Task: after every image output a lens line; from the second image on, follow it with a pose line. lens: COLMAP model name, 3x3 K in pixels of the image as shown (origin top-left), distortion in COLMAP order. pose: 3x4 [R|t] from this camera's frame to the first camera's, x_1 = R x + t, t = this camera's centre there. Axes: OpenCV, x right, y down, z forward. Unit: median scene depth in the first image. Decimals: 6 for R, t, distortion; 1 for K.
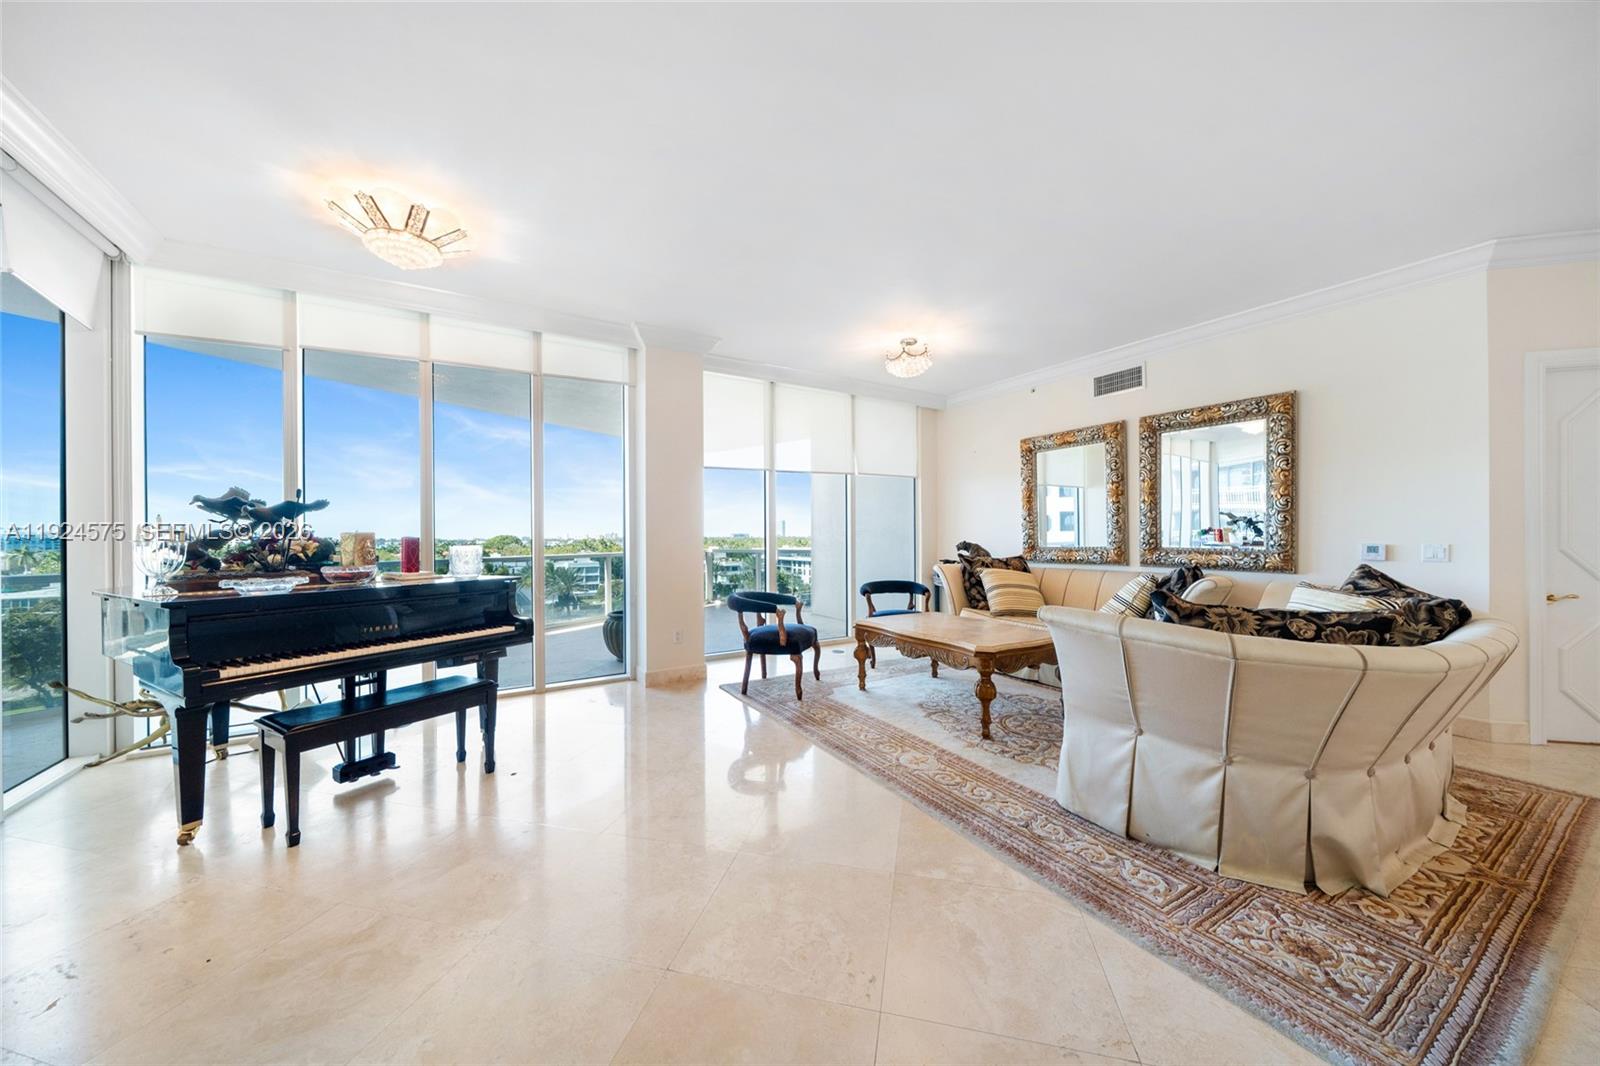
lens RADIAL K [[550.5, 0, 790.9], [0, 550.5, 537.3], [0, 0, 1]] dist [0.000085, 0.000178]
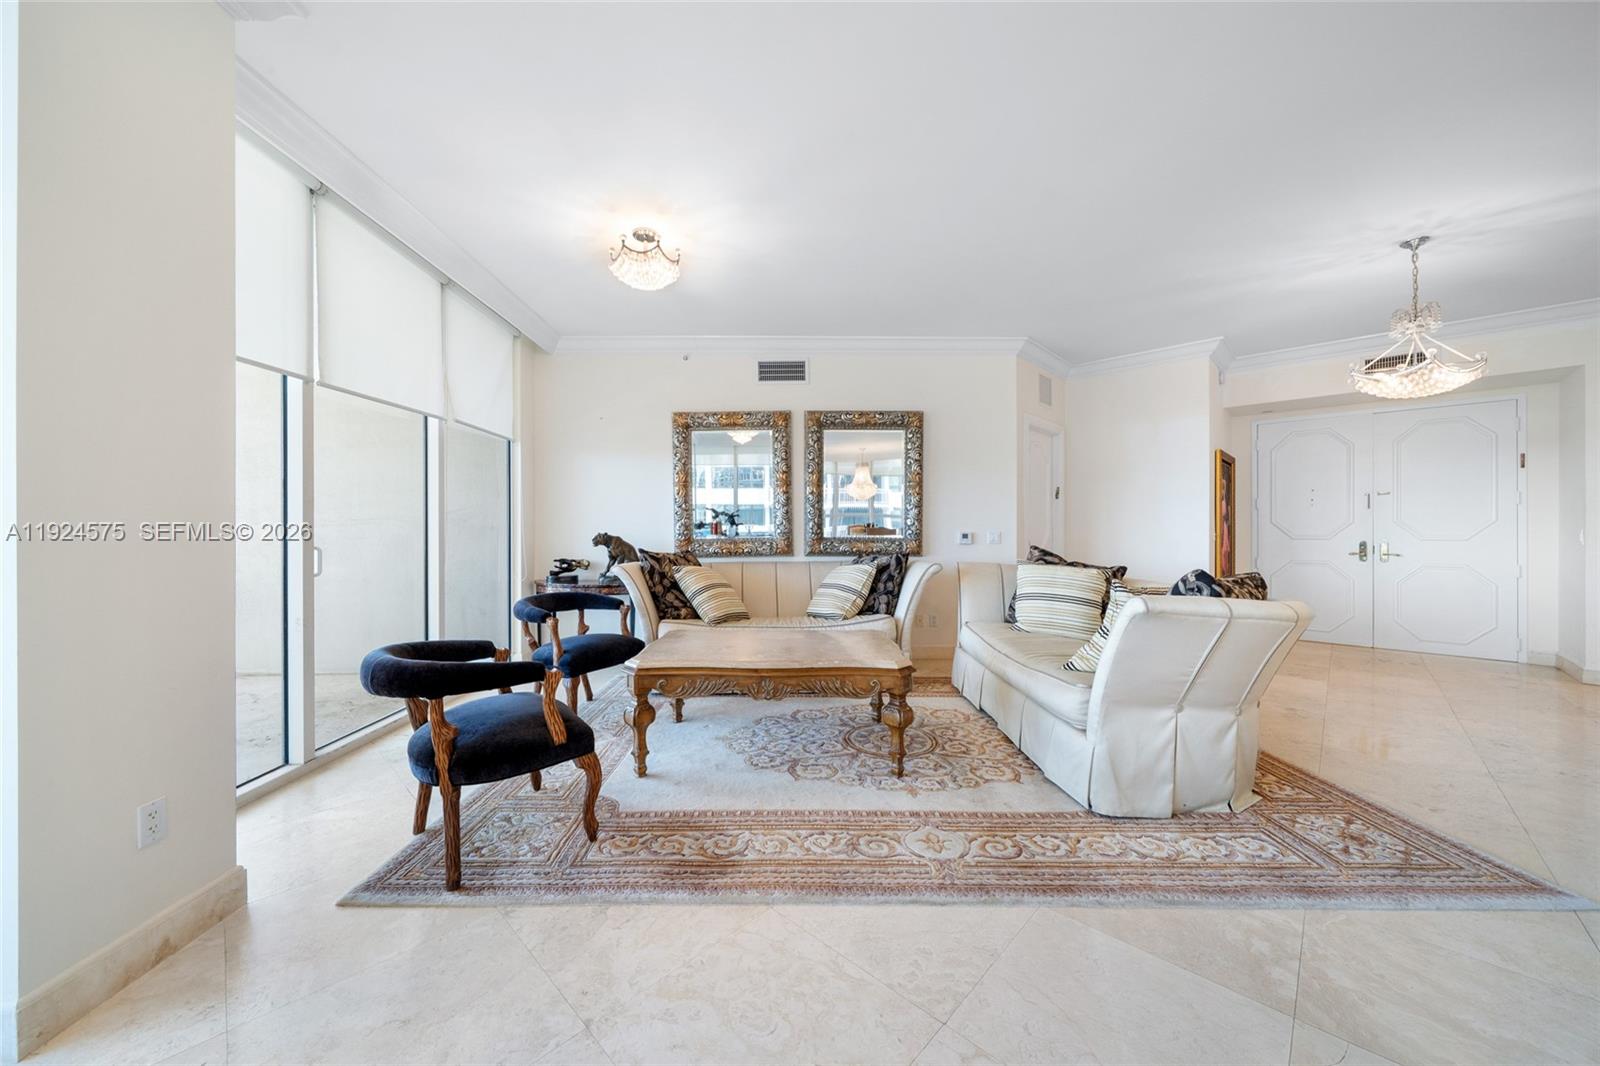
lens RADIAL K [[570.2, 0, 798.4], [0, 570.2, 528.8], [0, 0, 1]] dist [-0.000402, -0.000121]
pose [[0.502803, 0.002737, 0.864397, -0.339013], [0.001838, 0.999989, -0.004236, 0.007789], [-0.864399, 0.003719, 0.502792, 0.553362]]
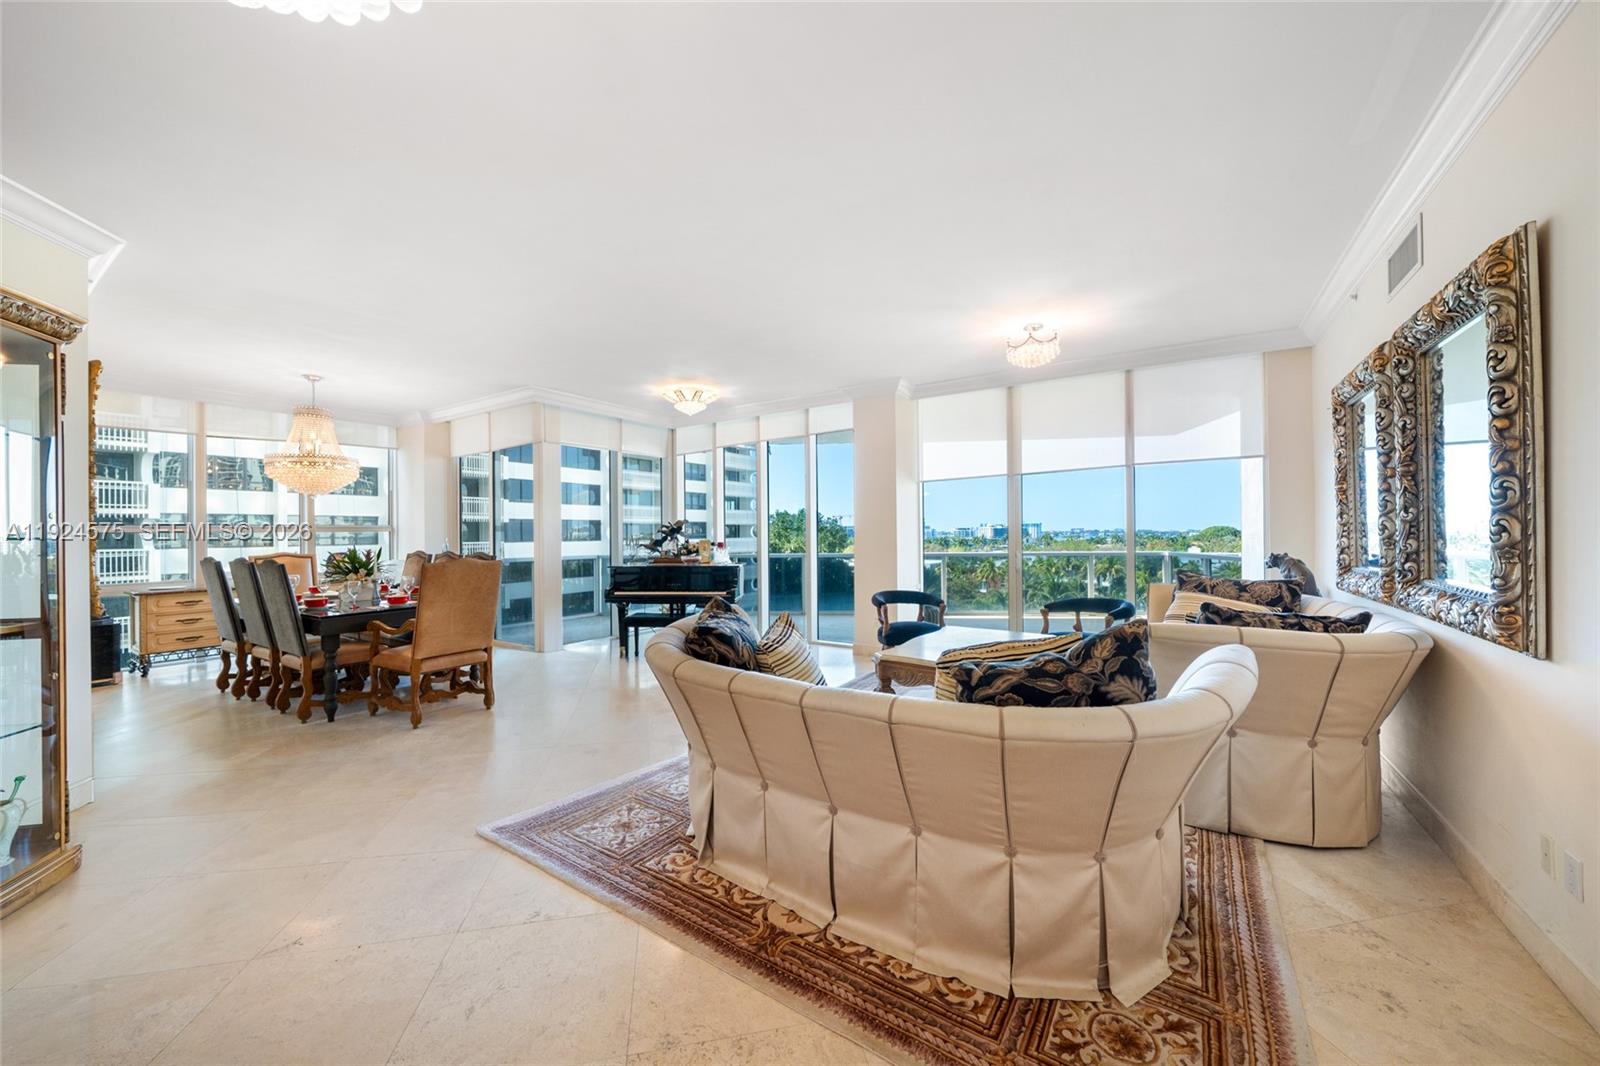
lens RADIAL K [[570.2, 0, 798.4], [0, 570.2, 528.8], [0, 0, 1]] dist [-0.000402, -0.000121]
pose [[0.430908, -0.004421, -0.902385, 0.992501], [0.004840, 0.999985, -0.002587, -0.031402], [0.902383, -0.003253, 0.430923, 0.288000]]
